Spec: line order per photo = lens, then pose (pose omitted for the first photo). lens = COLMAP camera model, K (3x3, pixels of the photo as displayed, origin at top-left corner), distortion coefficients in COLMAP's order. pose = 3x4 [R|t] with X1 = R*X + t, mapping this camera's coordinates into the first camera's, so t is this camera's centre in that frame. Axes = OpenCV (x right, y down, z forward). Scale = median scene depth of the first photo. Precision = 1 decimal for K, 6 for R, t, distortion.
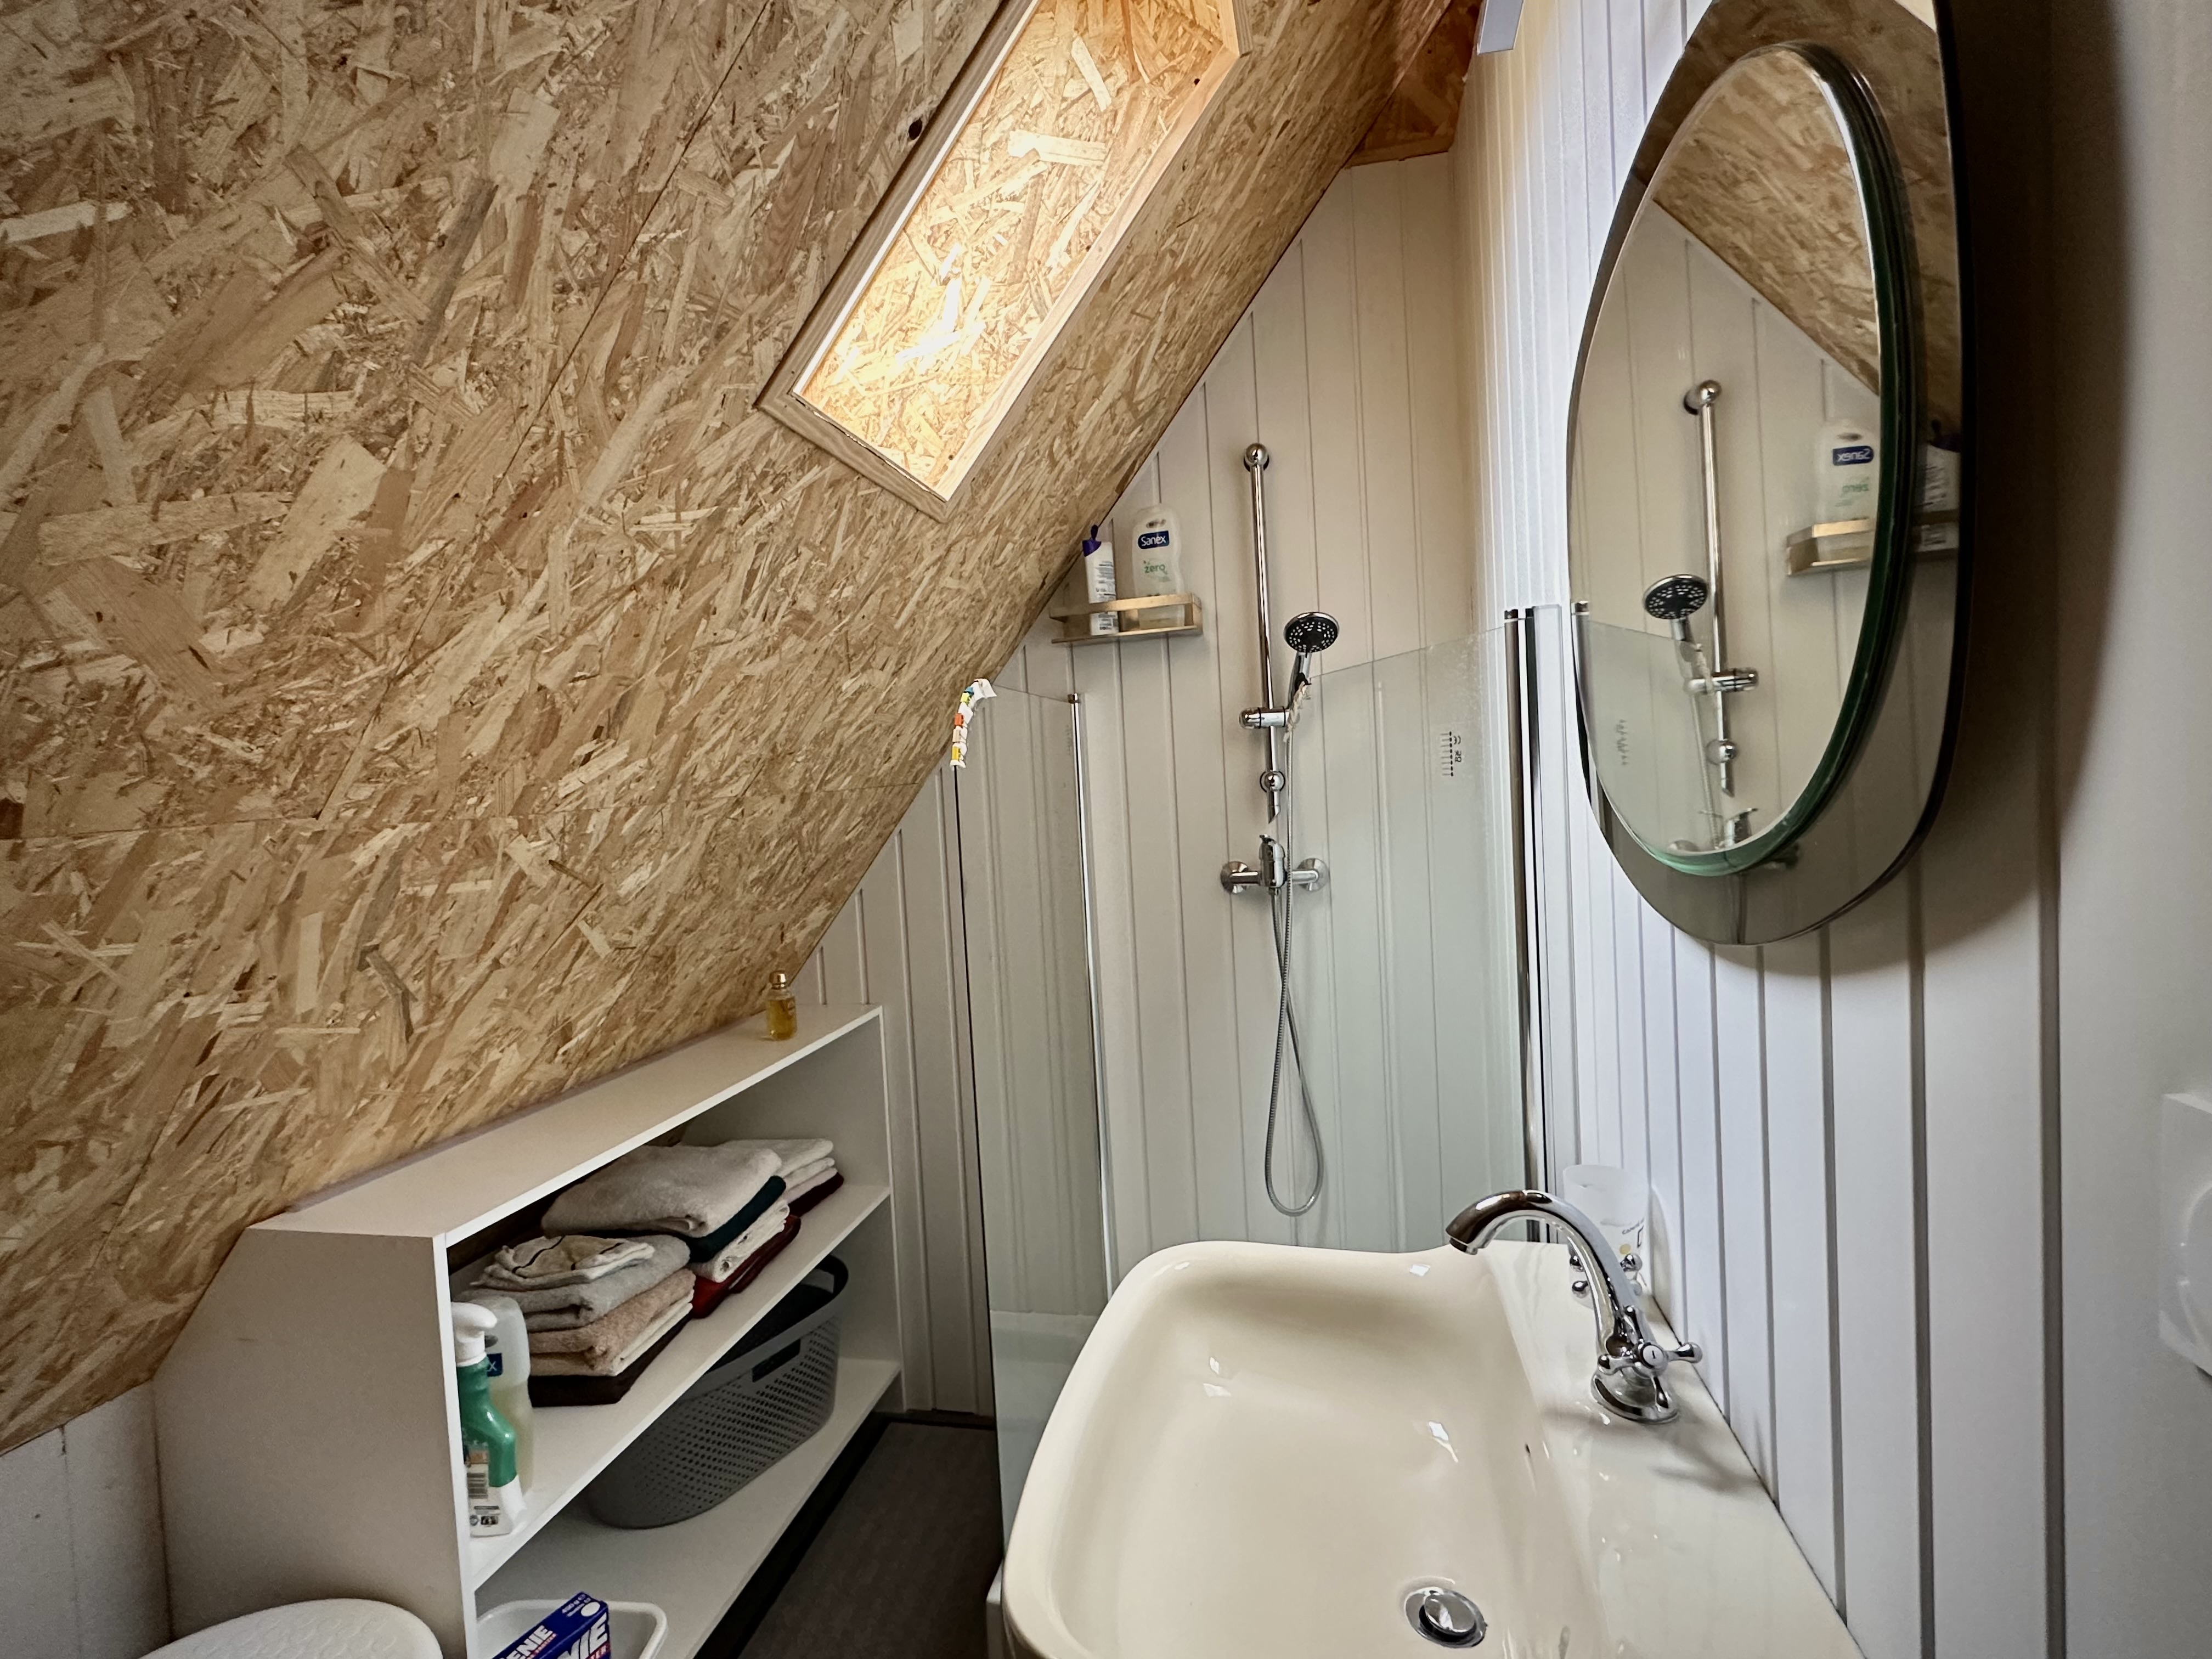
lens RADIAL K [[1117.1, 0, 1107.4], [0, 1117.1, 840.2], [0, 0, 1]] dist [-0.004464, 0.000709]
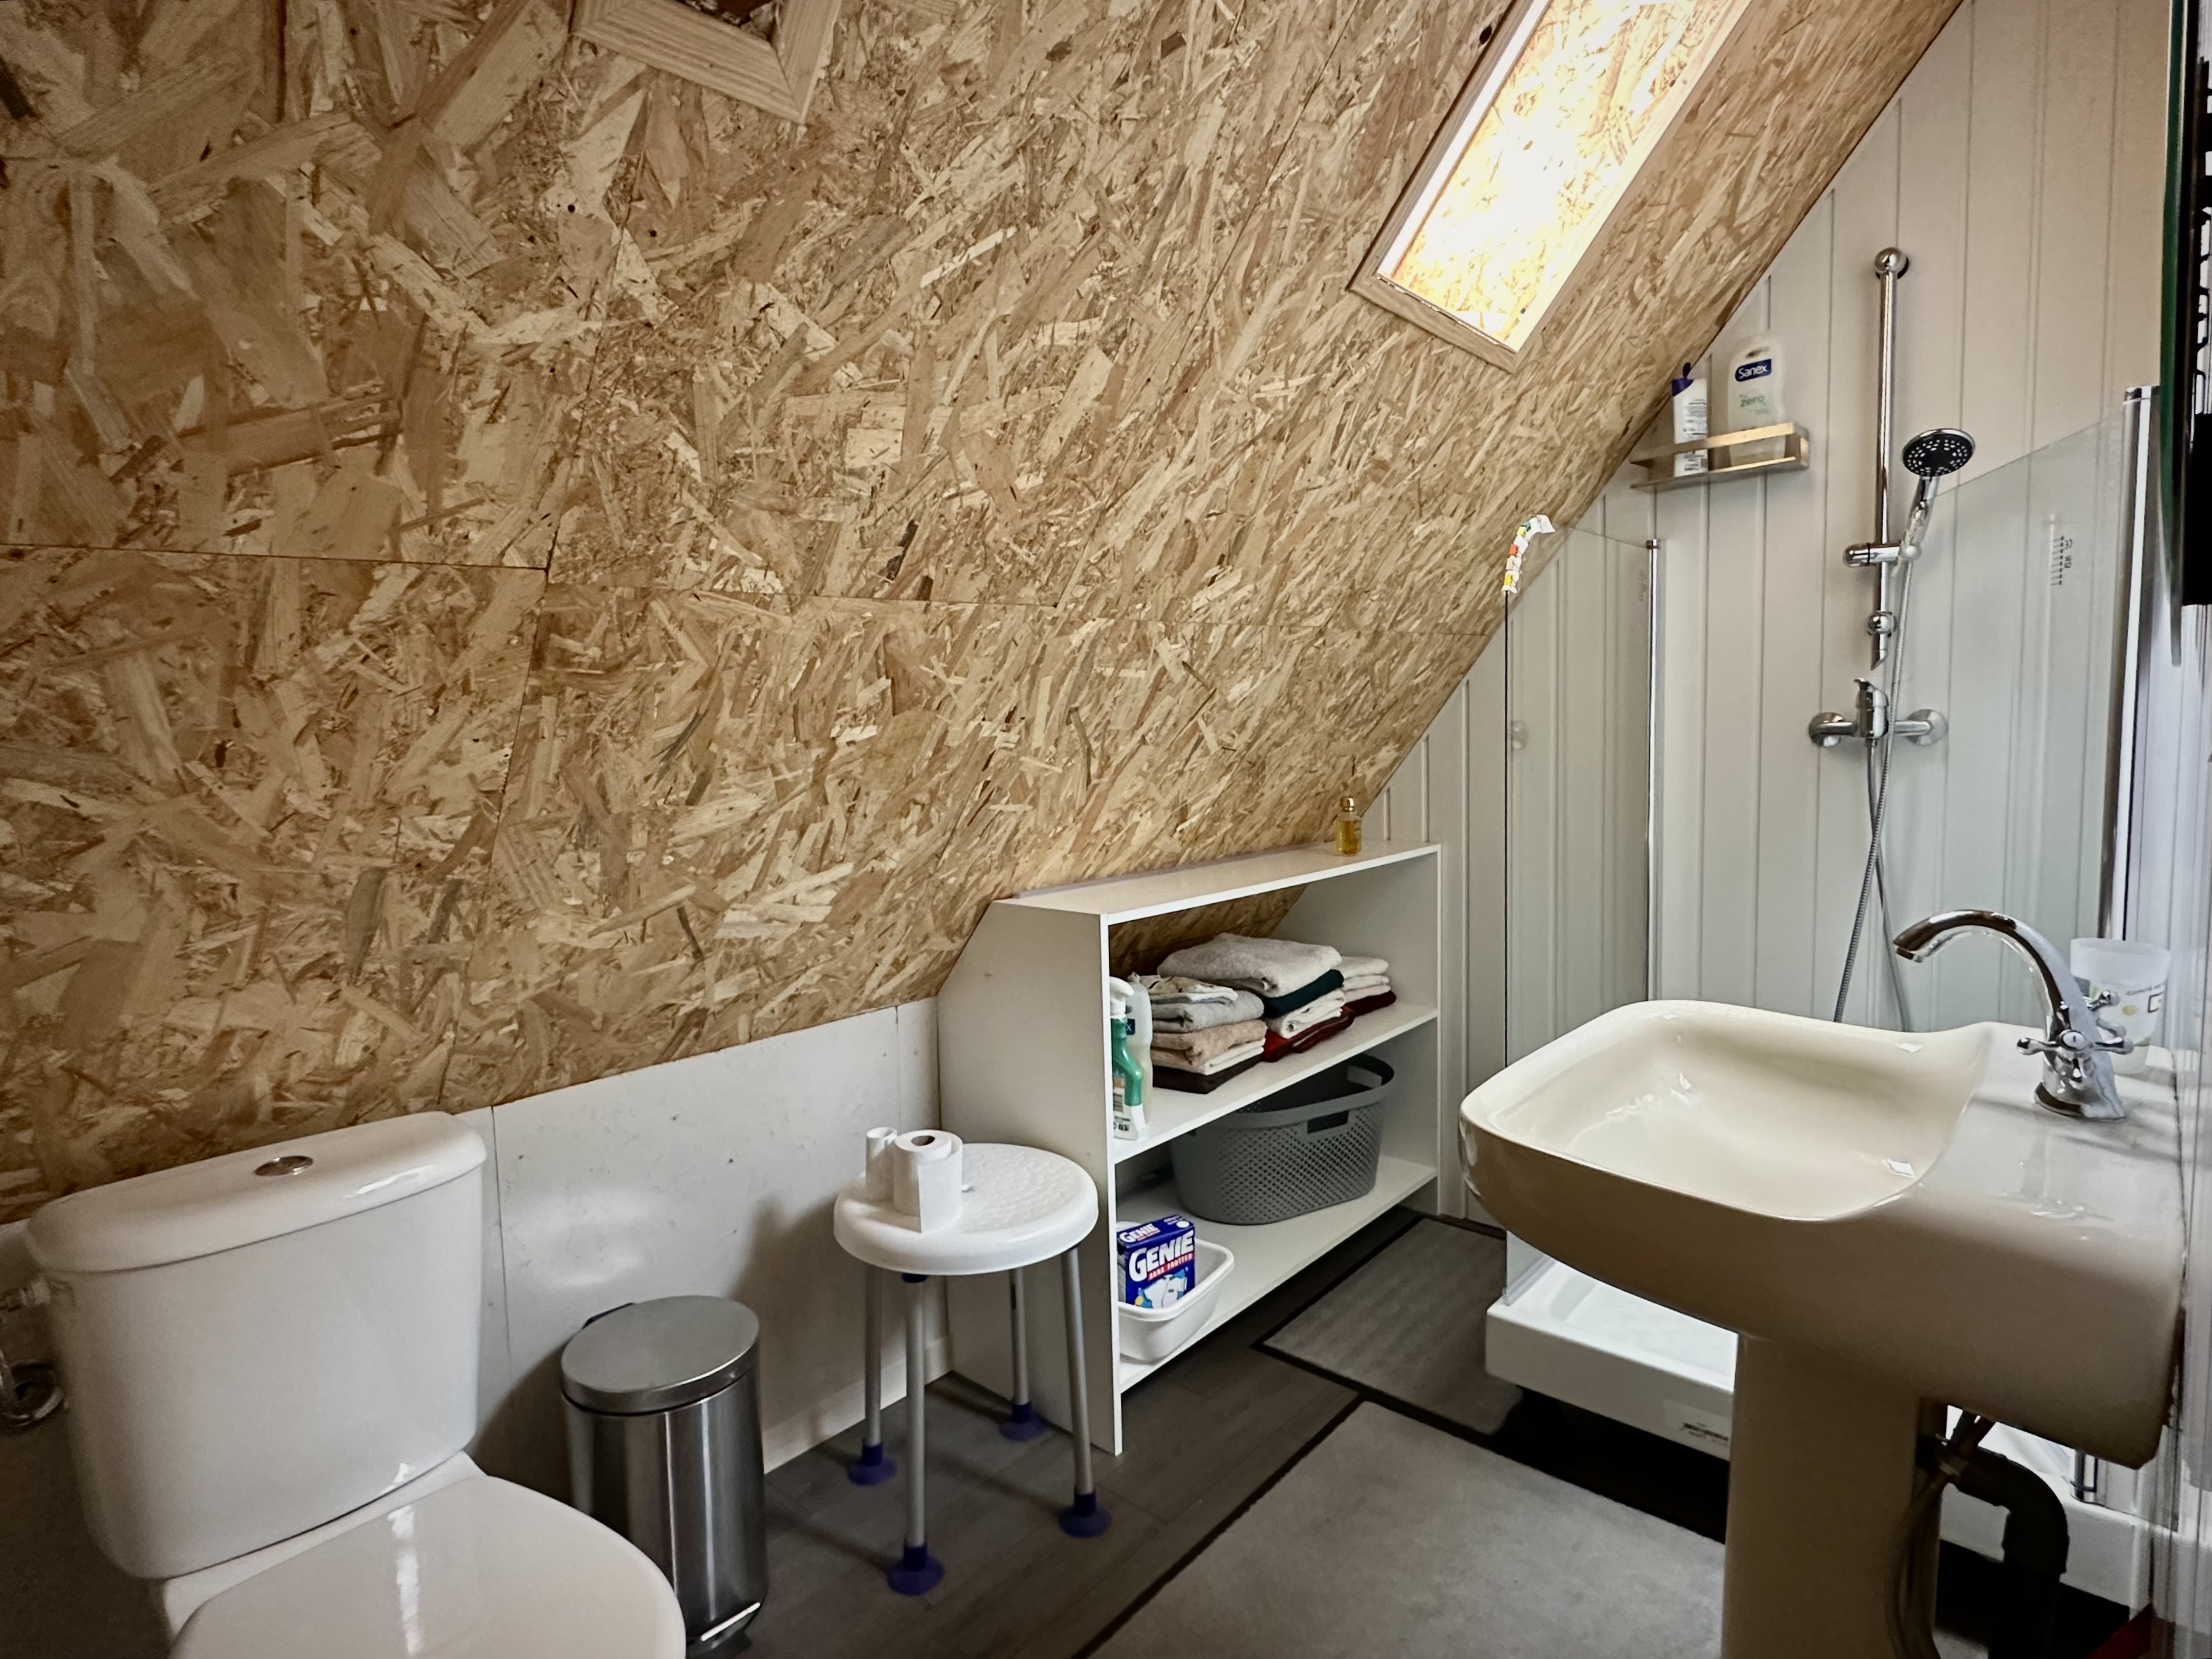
lens RADIAL K [[1117.3, 0, 1099.7], [0, 1117.3, 821.0], [0, 0, 1]] dist [-0.004464, 0.000709]
pose [[0.868409, 0.074875, -0.490162, 0.089795], [-0.037368, 0.995605, 0.085879, 0.097006], [0.494438, -0.056261, 0.867390, -0.232563]]
